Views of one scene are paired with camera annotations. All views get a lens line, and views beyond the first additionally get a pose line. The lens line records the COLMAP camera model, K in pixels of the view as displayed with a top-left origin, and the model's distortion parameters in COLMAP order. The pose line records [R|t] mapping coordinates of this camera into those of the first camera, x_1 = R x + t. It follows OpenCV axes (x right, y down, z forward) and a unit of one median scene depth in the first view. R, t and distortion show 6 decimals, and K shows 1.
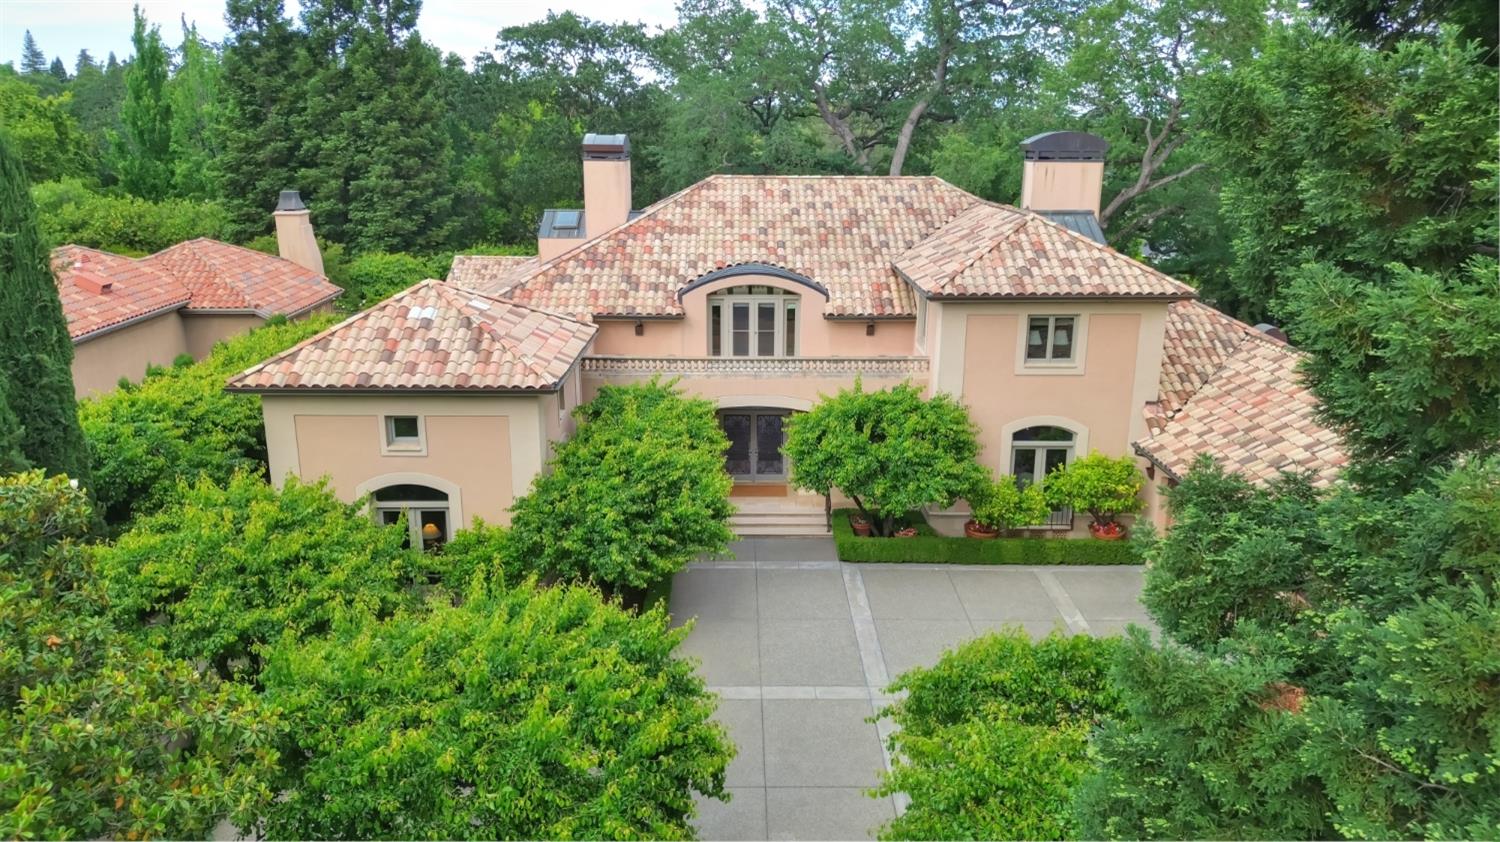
lens RADIAL K [[1066.3, 0, 750.0], [0, 1066.3, 421.0], [0, 0, 1]] dist [0.152024, -0.306605]
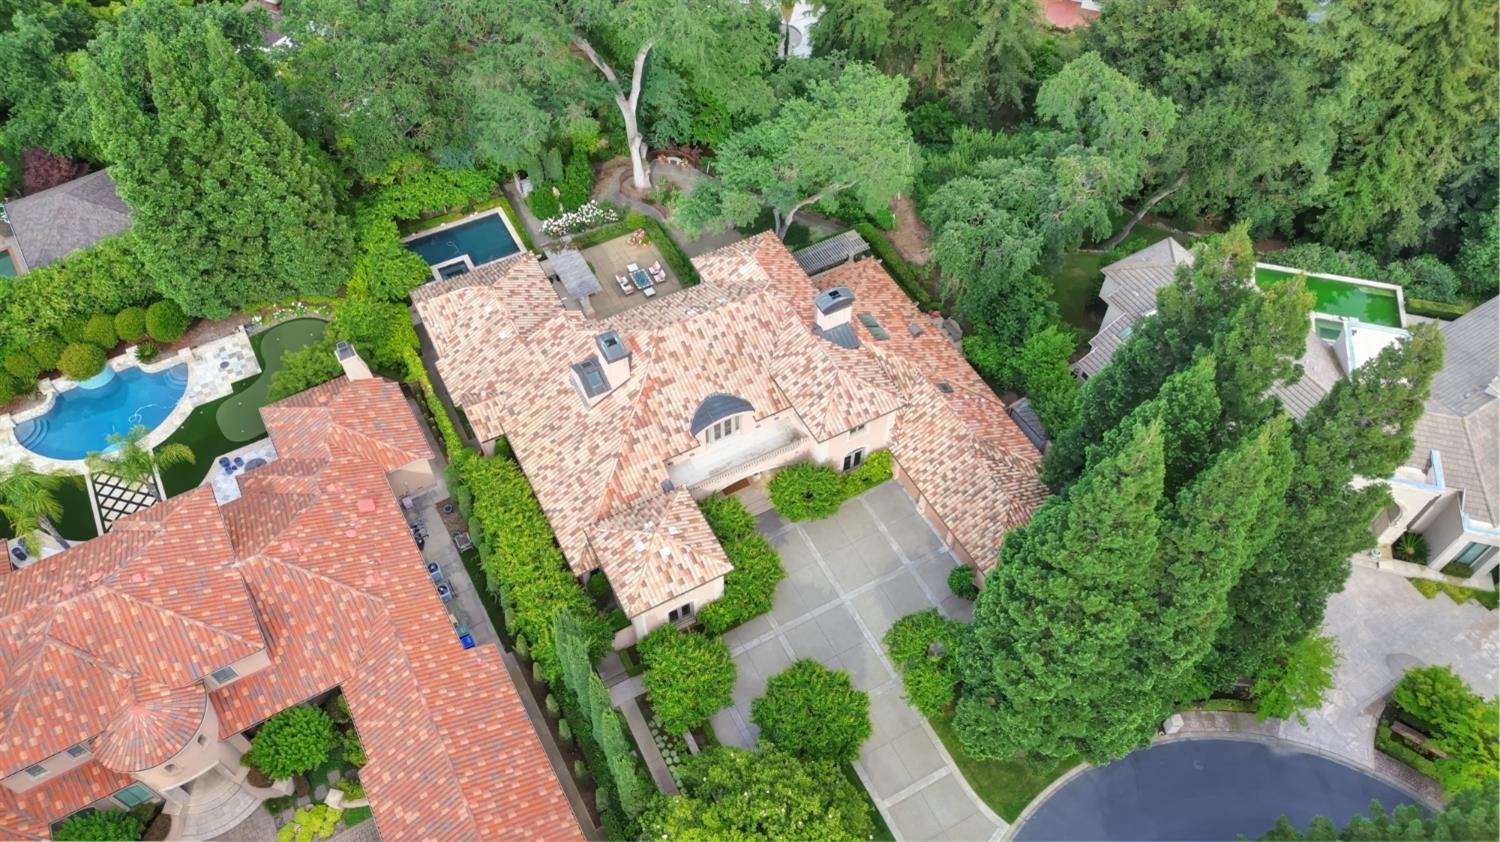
lens RADIAL K [[1066.3, 0, 750.0], [0, 1066.3, 421.0], [0, 0, 1]] dist [0.152024, -0.306605]
pose [[0.887707, -0.368963, 0.275397, -0.572613], [0.126431, 0.770513, 0.624760, -1.538319], [-0.442710, -0.519785, 0.730638, -0.641484]]
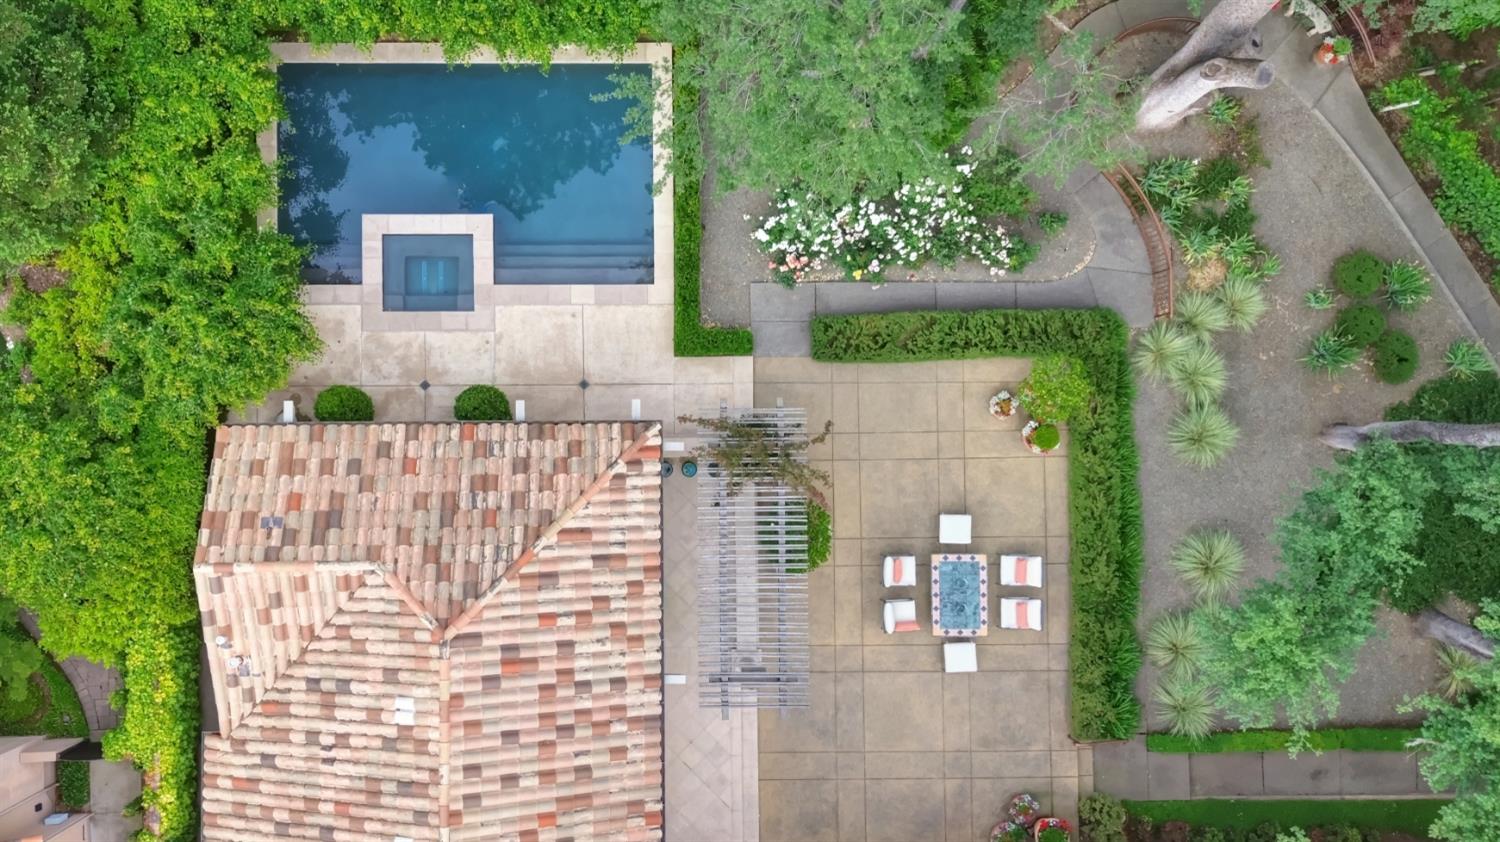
lens RADIAL K [[1269.6, 0, 665.6], [0, 1269.6, 447.8], [0, 0, 1]] dist [0.116819, -0.229673]
pose [[0.999987, 0.002400, 0.004417, -0.154294], [-0.004926, 0.291932, 0.956426, -1.107035], [0.001006, -0.956436, 0.291941, 1.532049]]
